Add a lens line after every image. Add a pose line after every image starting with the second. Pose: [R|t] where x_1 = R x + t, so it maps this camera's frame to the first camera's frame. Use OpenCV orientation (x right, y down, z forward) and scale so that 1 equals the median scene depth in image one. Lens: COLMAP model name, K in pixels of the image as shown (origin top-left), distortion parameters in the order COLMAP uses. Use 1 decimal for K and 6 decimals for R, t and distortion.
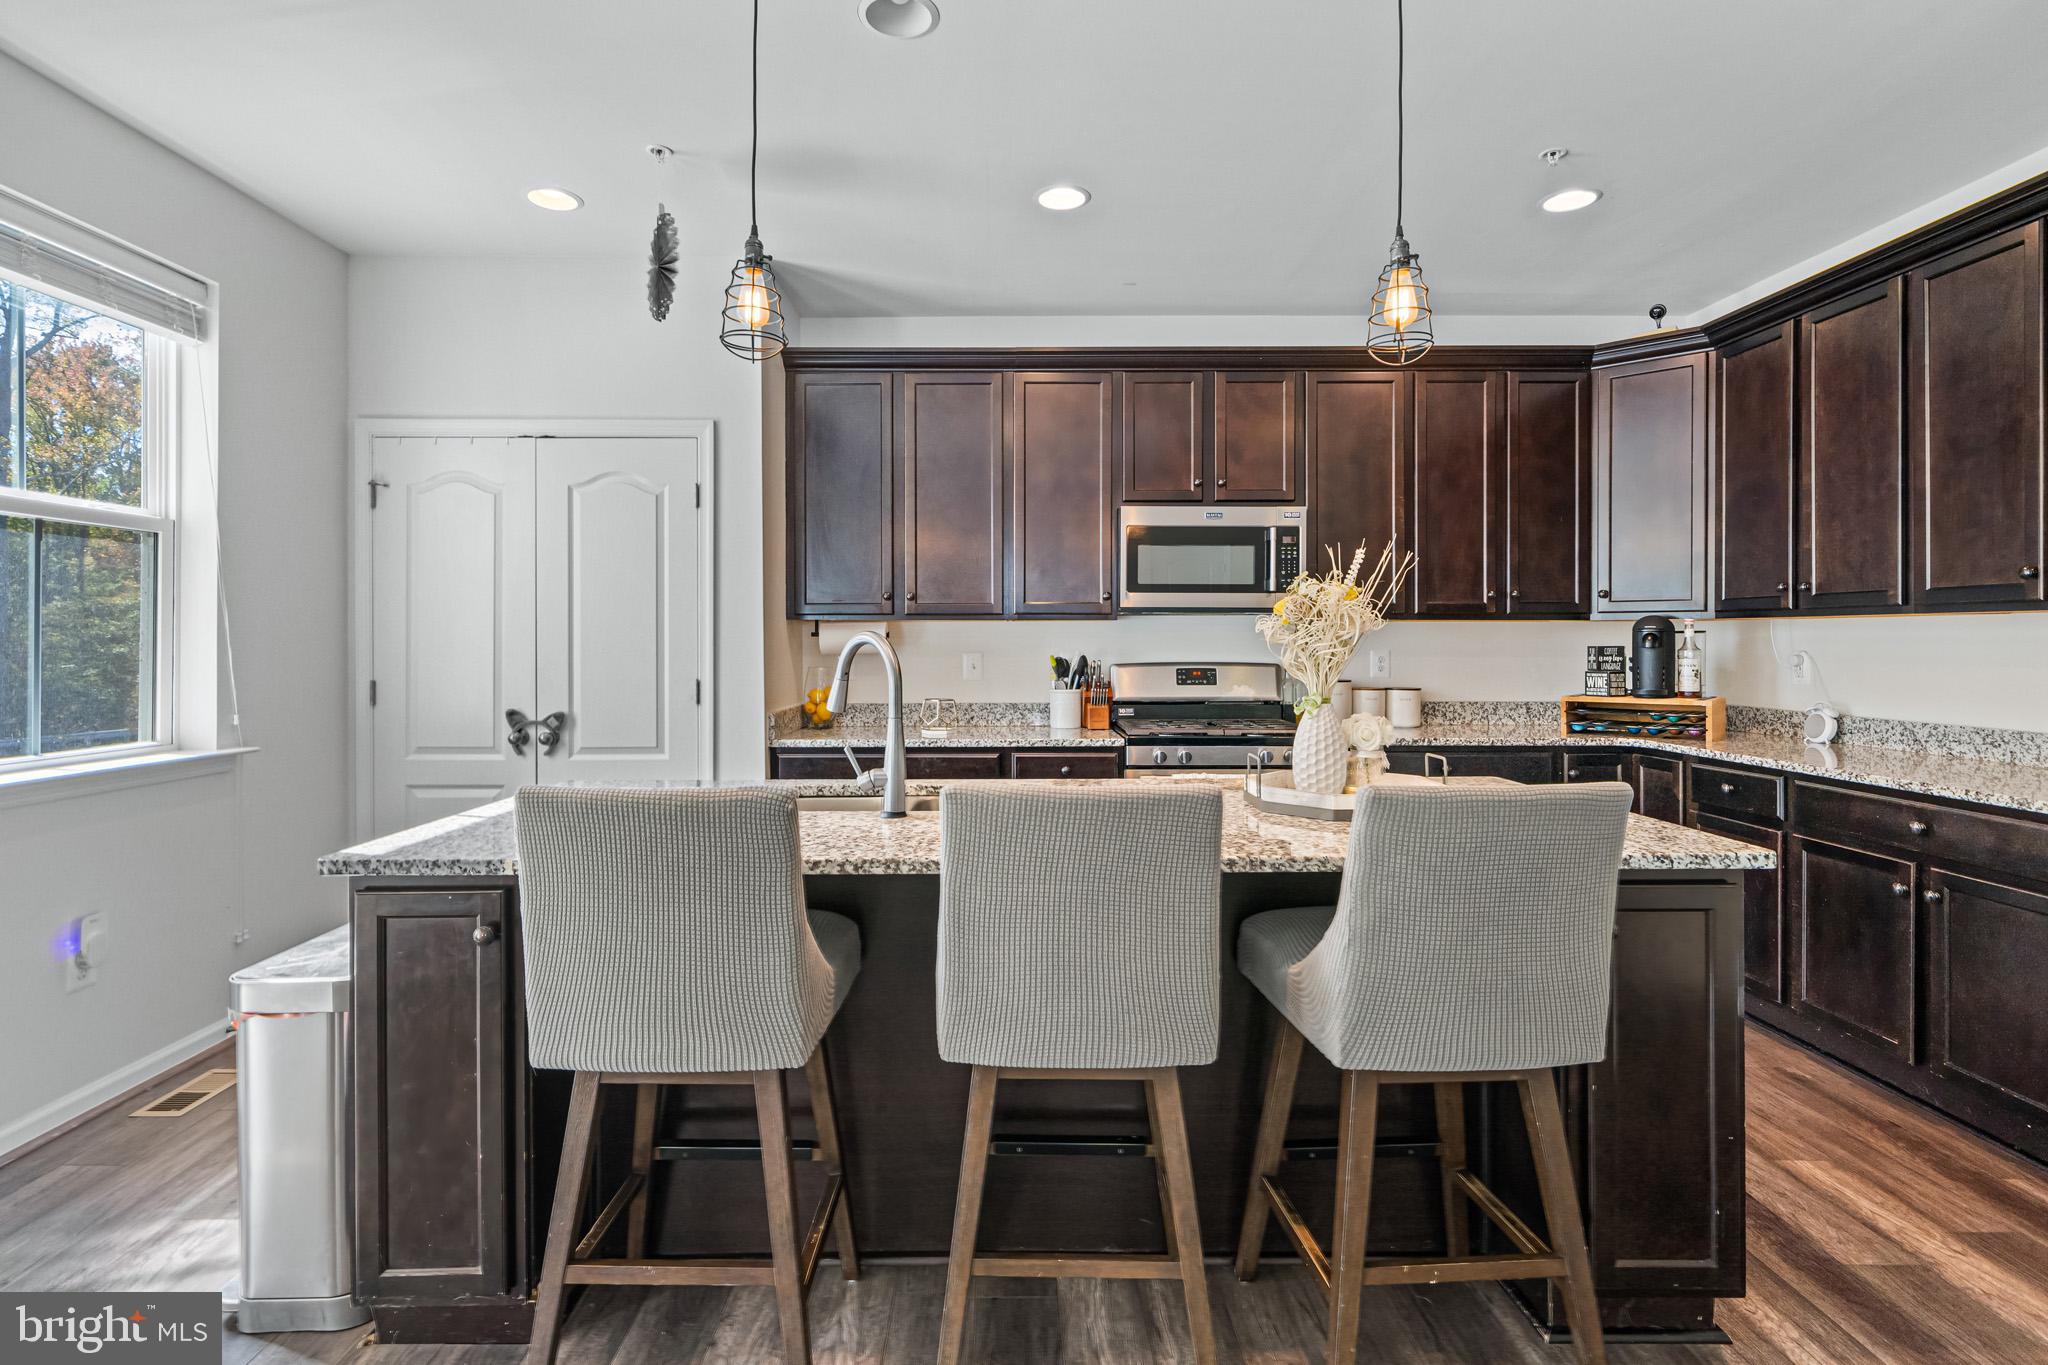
lens RADIAL K [[998.3, 0, 1015.7], [0, 998.3, 638.5], [0, 0, 1]] dist [-0.000827, -0.000169]
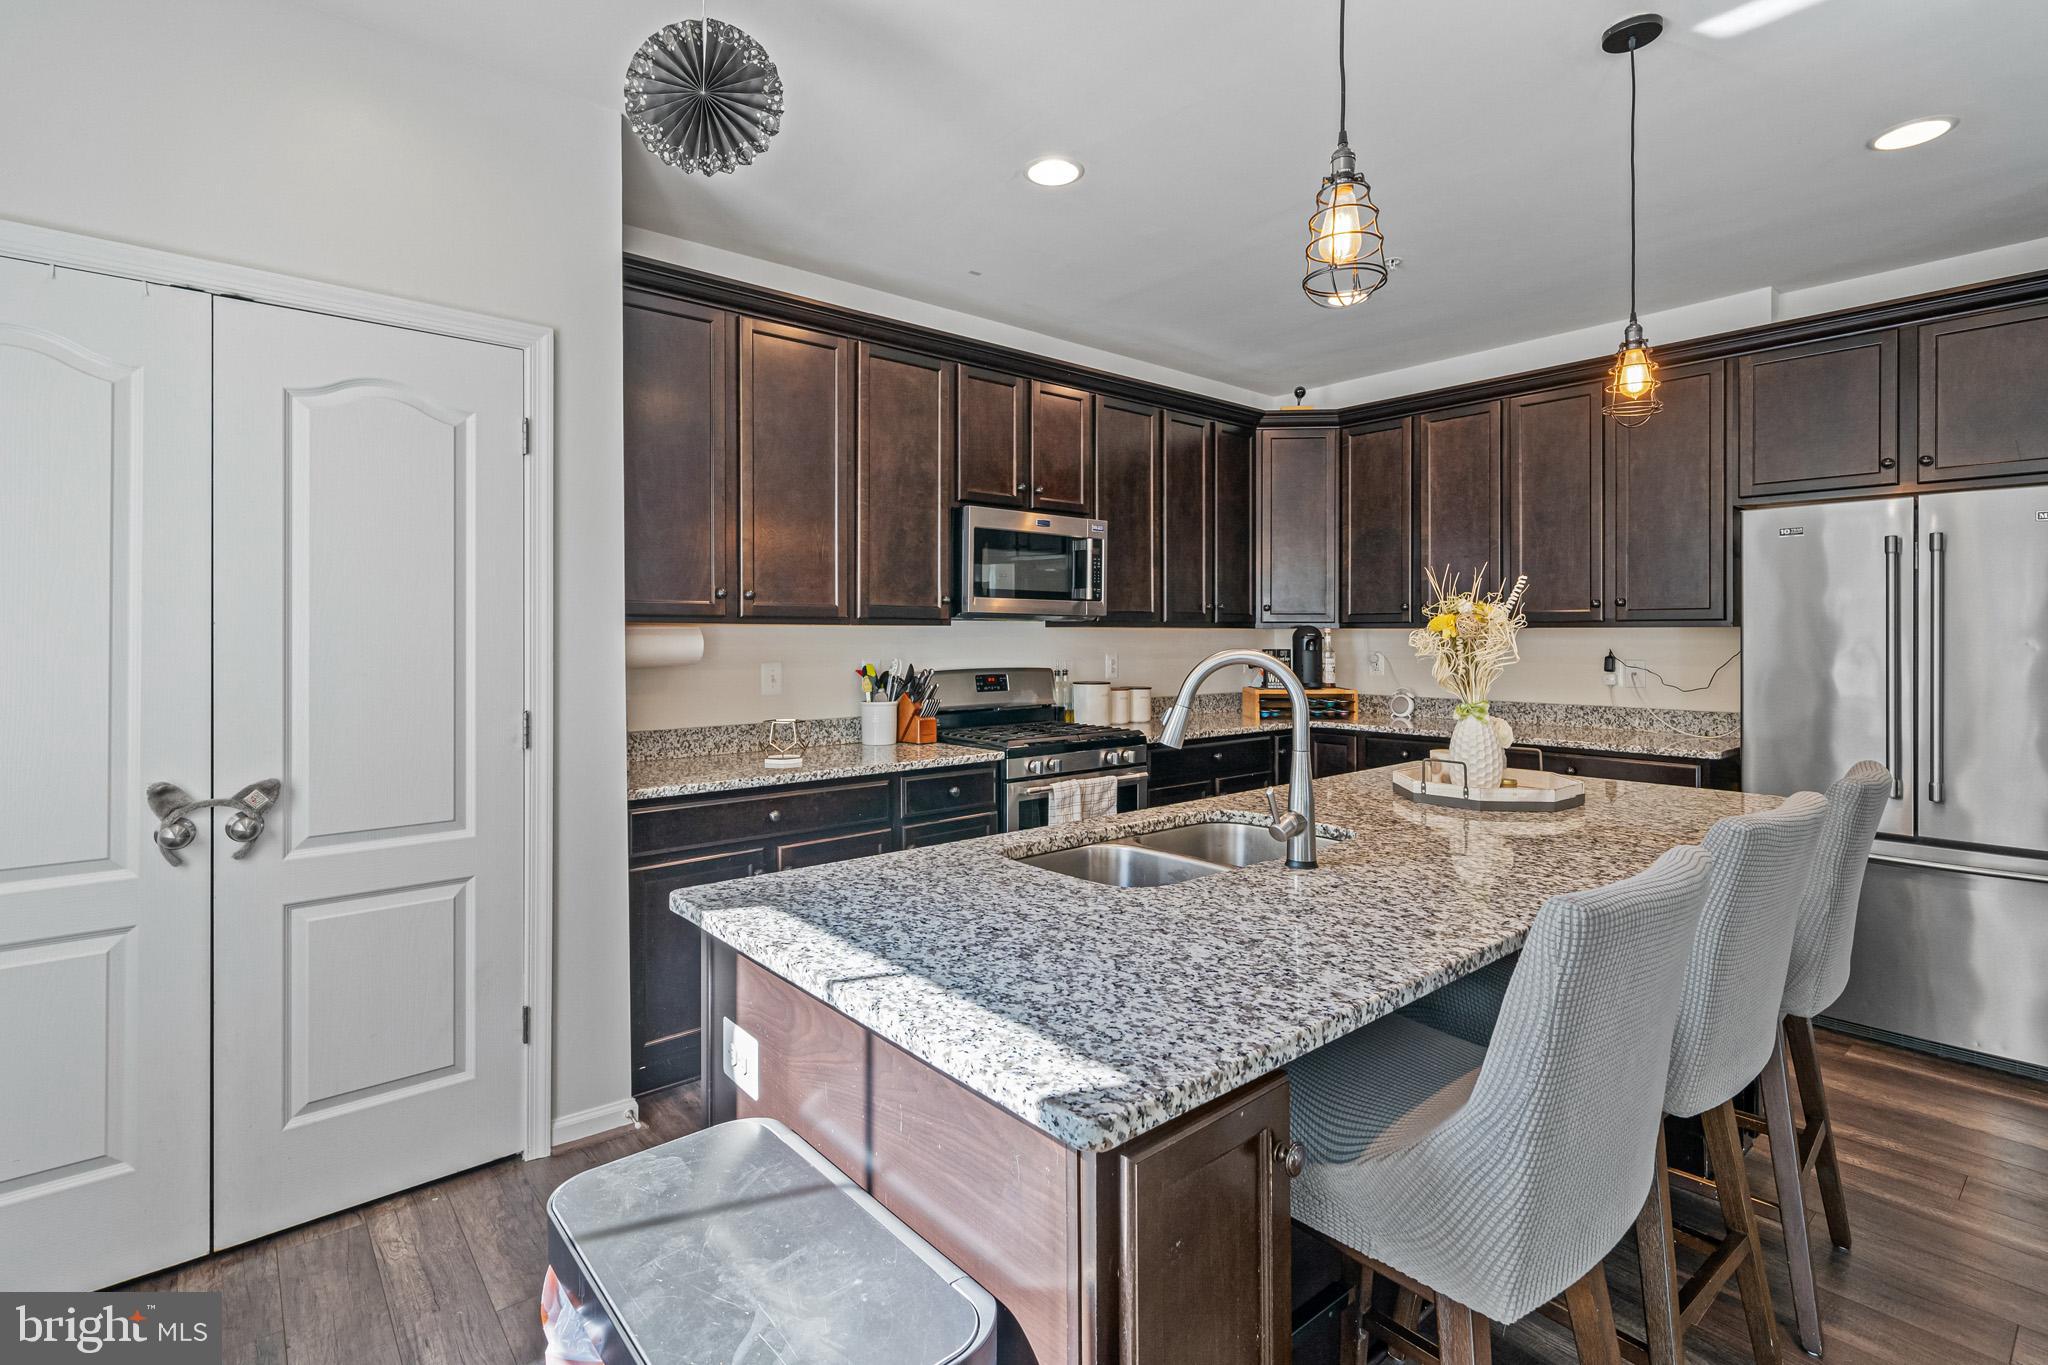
lens RADIAL K [[956.7, 0, 1012.1], [0, 956.7, 625.5], [0, 0, 1]] dist [0.002395, 0.000417]
pose [[0.771920, 0.007944, 0.635671, -0.473033], [-0.001503, 0.999942, -0.010671, -0.009960], [-0.635718, 0.007281, 0.771887, 0.298367]]
